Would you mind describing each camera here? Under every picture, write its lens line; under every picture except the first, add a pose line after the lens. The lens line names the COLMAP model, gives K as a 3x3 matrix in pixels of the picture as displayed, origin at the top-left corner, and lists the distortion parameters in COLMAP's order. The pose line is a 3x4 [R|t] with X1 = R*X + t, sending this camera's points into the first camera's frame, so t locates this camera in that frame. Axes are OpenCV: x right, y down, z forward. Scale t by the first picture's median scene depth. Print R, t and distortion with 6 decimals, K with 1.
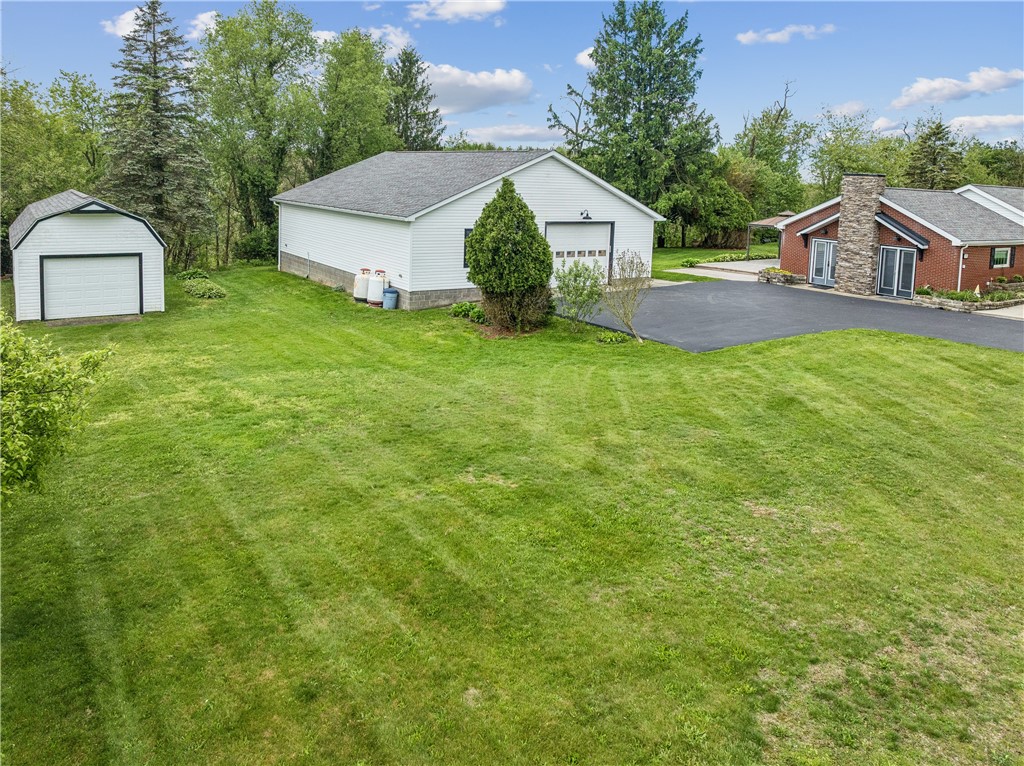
lens RADIAL K [[727.2, 0, 466.8], [0, 727.2, 240.9], [0, 0, 1]] dist [-0.014070, -0.009124]
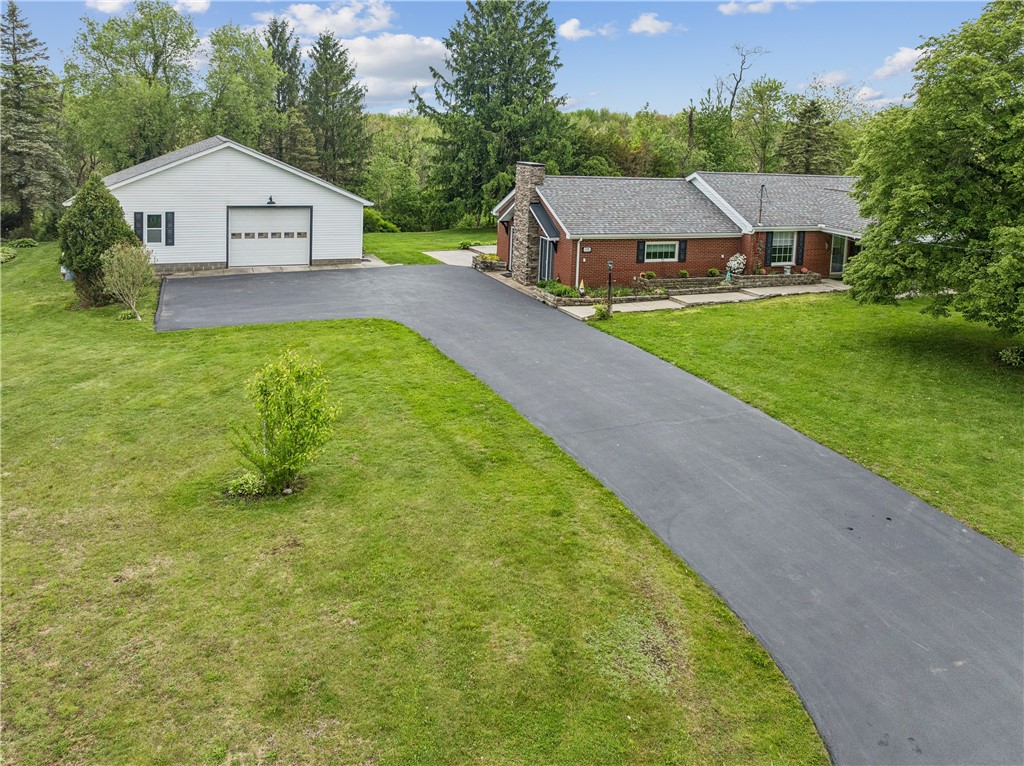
lens RADIAL K [[715.3, 0, 485.3], [0, 715.3, 230.3], [0, 0, 1]] dist [-0.014703, -0.006790]
pose [[0.979145, 0.025065, -0.201612, 0.695137], [-0.018238, 0.999198, 0.035650, -0.034274], [0.202344, -0.031229, 0.978816, 0.023213]]
